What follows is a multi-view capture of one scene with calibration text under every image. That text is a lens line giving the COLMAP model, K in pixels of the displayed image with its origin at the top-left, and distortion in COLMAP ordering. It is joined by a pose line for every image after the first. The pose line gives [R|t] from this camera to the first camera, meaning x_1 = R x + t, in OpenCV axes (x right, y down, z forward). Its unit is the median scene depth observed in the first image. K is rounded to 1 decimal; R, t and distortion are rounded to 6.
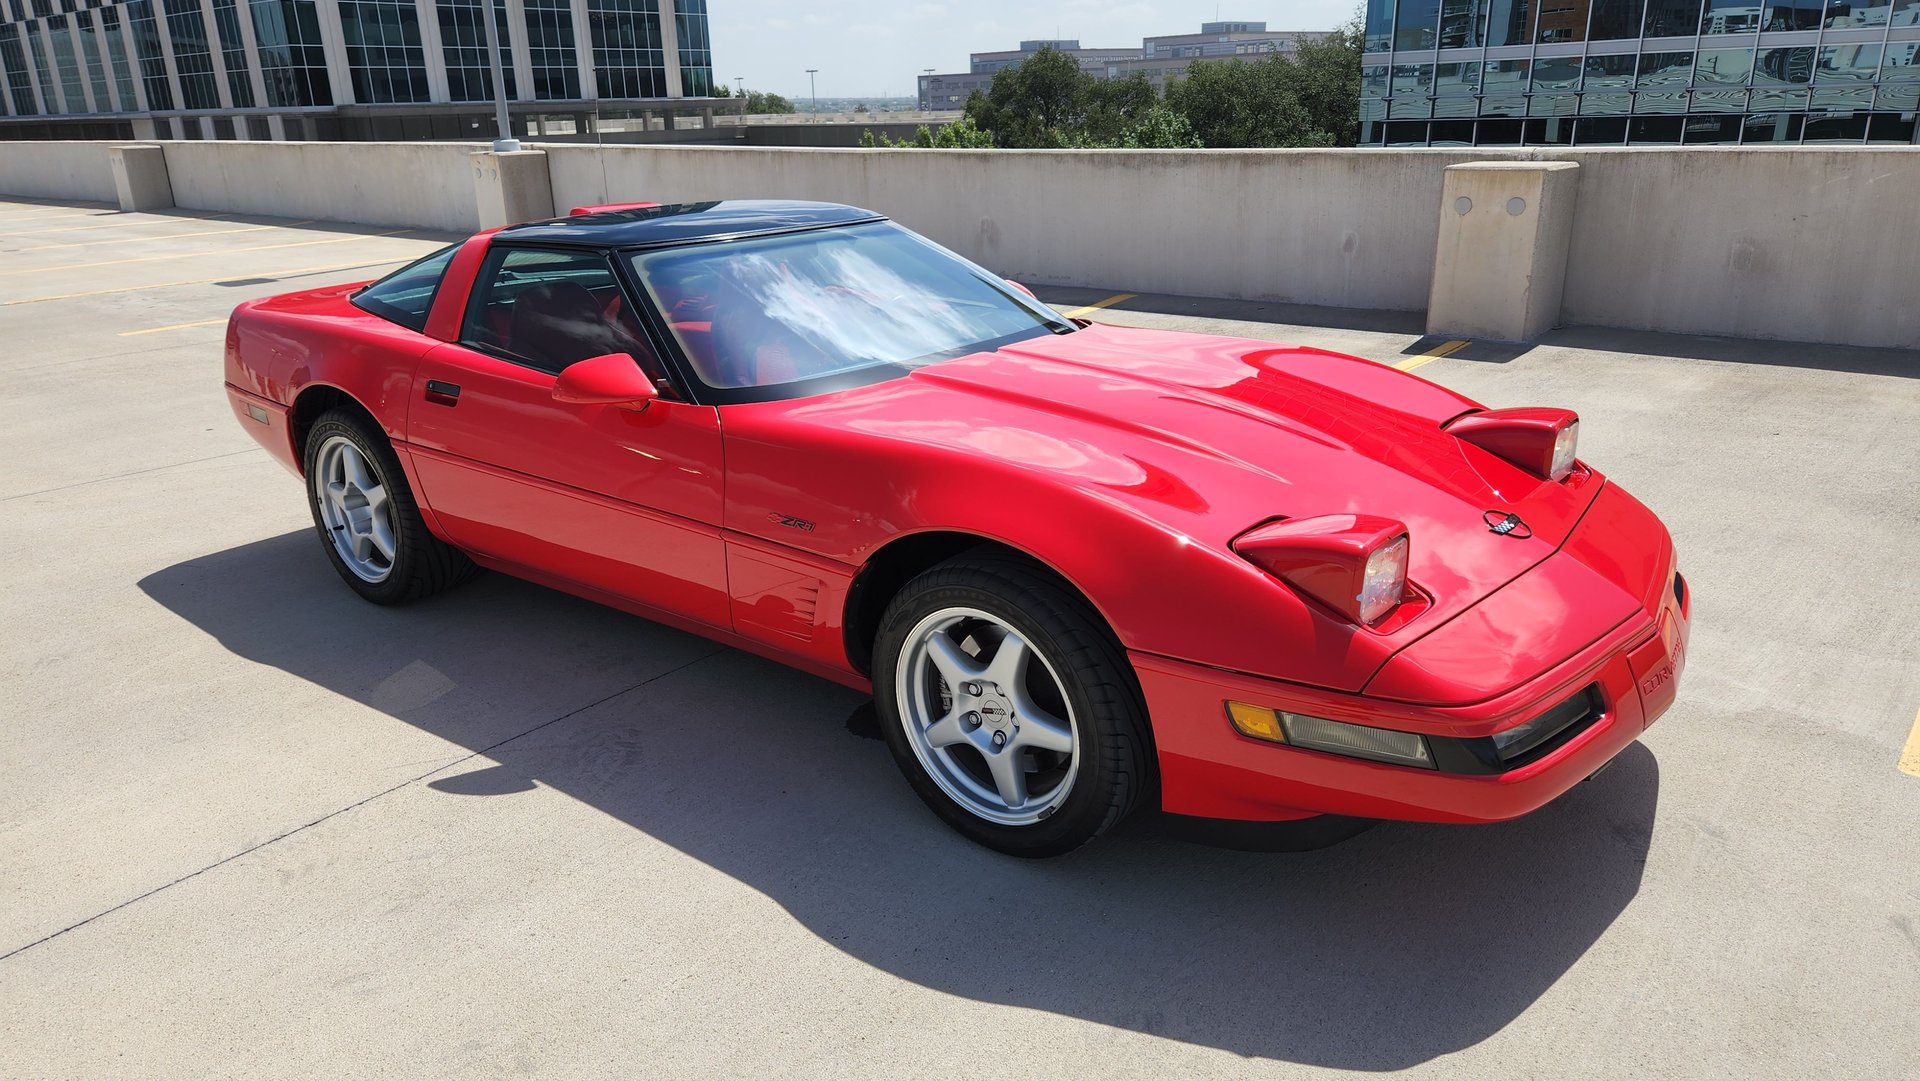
lens RADIAL K [[1284.0, 0, 937.4], [0, 1284.0, 557.1], [0, 0, 1]] dist [0.077444, -0.069225]
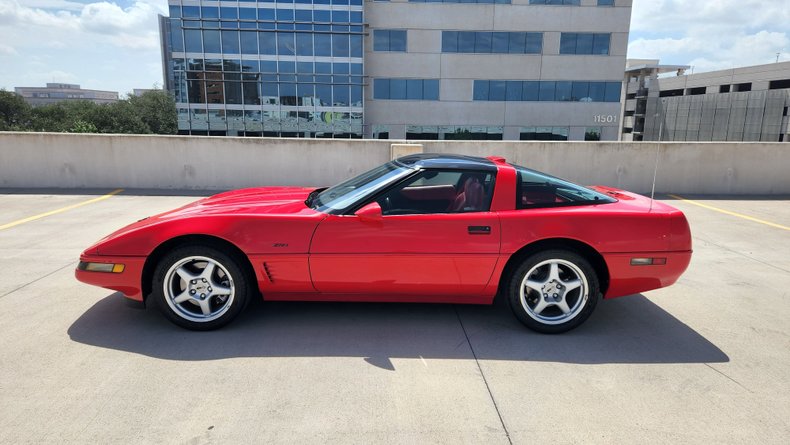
lens RADIAL K [[528.3, 0, 399.3], [0, 528.3, 239.4], [0, 0, 1]] dist [0.077444, -0.069225]
pose [[0.724770, -0.113393, 0.679596, -0.461032], [0.196222, 0.979488, -0.045834, -0.013291], [-0.660459, 0.166571, 0.732153, 0.083060]]
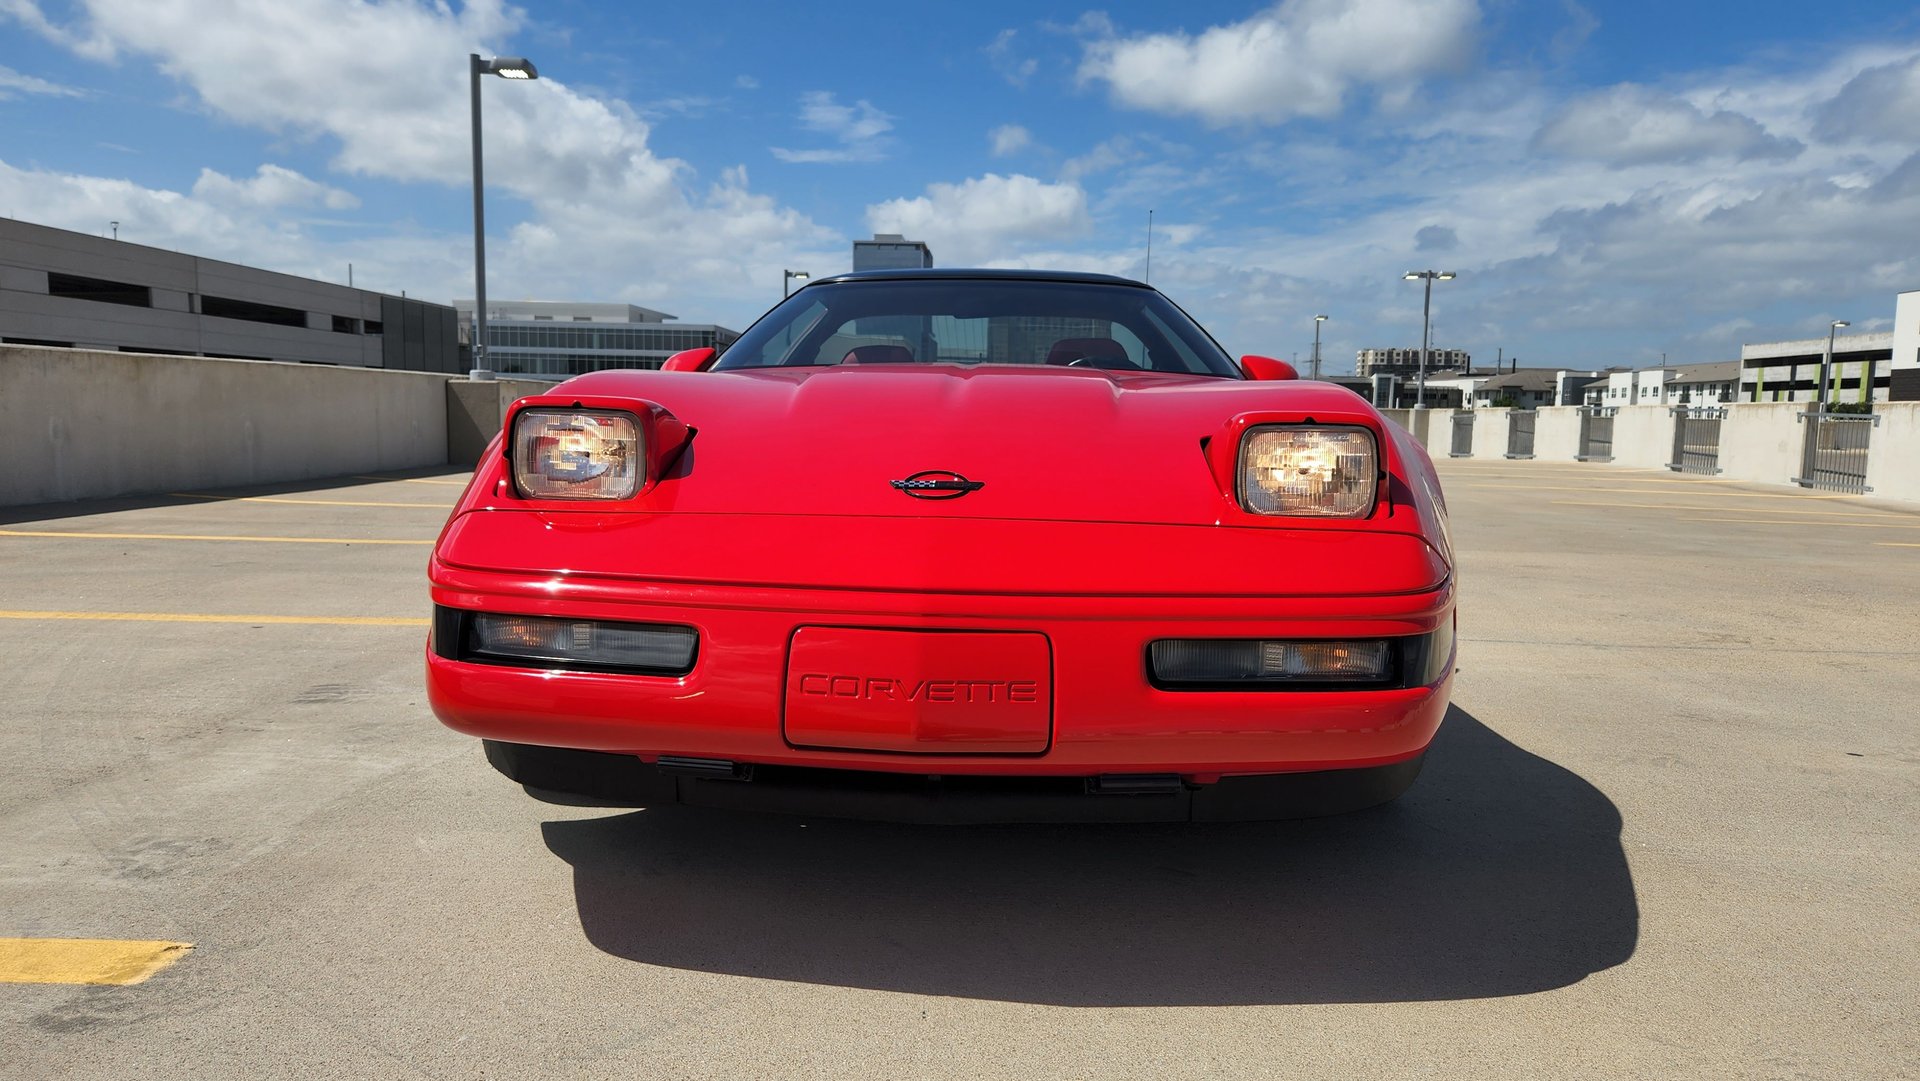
lens RADIAL K [[1284.0, 0, 950.3], [0, 1284.0, 562.2], [0, 0, 1]] dist [0.077444, -0.069225]
pose [[-0.625083, -0.070346, 0.777382, -0.460898], [0.262514, 0.918971, 0.294242, -0.158498], [-0.735090, 0.387999, -0.555966, 0.755377]]
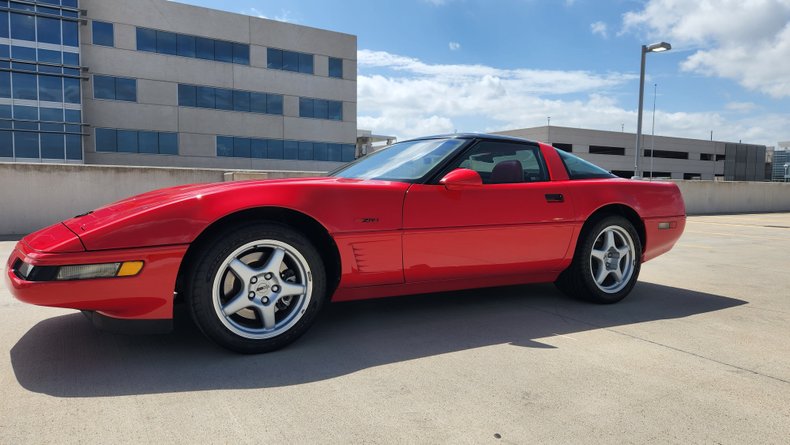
lens RADIAL K [[528.3, 0, 399.4], [0, 528.3, 224.7], [0, 0, 1]] dist [0.077444, -0.069225]
pose [[0.302460, -0.035965, 0.952483, -0.548665], [0.298006, 0.952760, -0.058656, -0.019829], [-0.905379, 0.301587, 0.298890, 0.346620]]
